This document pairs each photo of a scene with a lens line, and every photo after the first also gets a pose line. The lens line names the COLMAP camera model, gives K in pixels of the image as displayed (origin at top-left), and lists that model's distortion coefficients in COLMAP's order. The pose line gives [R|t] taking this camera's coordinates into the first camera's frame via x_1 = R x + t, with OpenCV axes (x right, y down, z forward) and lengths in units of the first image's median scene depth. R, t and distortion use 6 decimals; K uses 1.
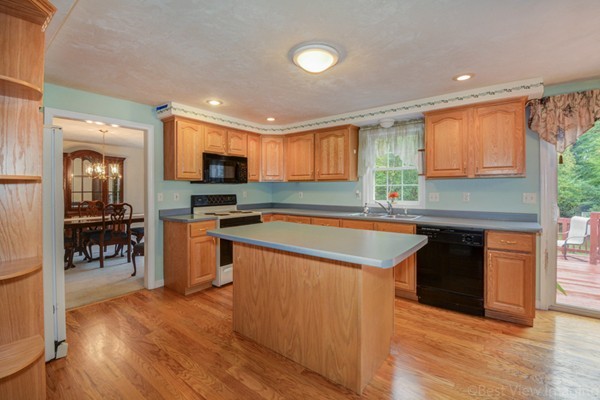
lens RADIAL K [[271.8, 0, 300.7], [0, 271.8, 194.1], [0, 0, 1]] dist [-0.001096, -0.000573]
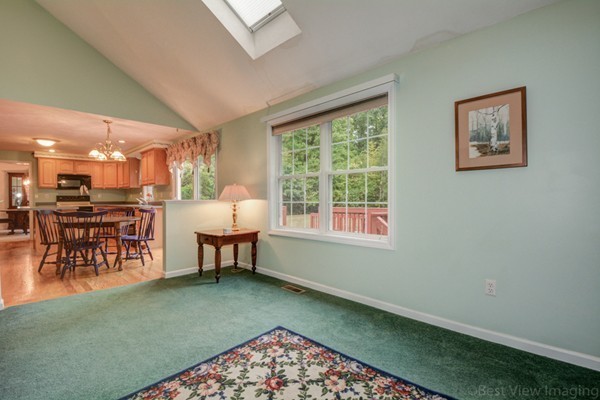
lens RADIAL K [[273.2, 0, 300.0], [0, 273.2, 200.0], [0, 0, 1]] dist [0.003024, -0.014595]
pose [[0.994707, -0.004994, -0.102630, 1.522723], [0.003824, 0.999925, -0.011593, 0.064840], [0.102680, 0.011140, 0.994652, -0.747843]]
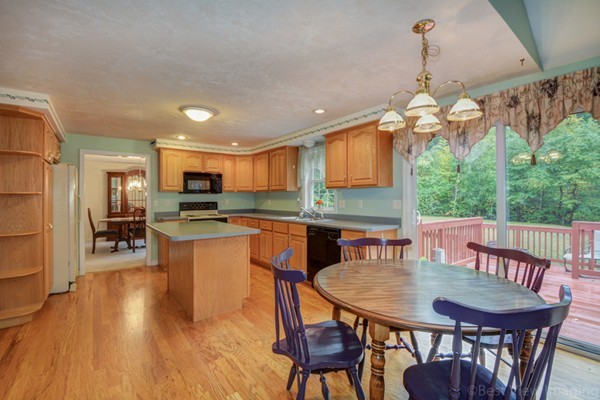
lens RADIAL K [[273.2, 0, 300.0], [0, 273.2, 200.0], [0, 0, 1]] dist [0.003024, -0.014595]
pose [[0.965841, -0.001853, -0.259129, 0.551124], [-0.000590, 0.999956, -0.009348, 0.005305], [0.259135, 0.009181, 0.965798, -0.187428]]
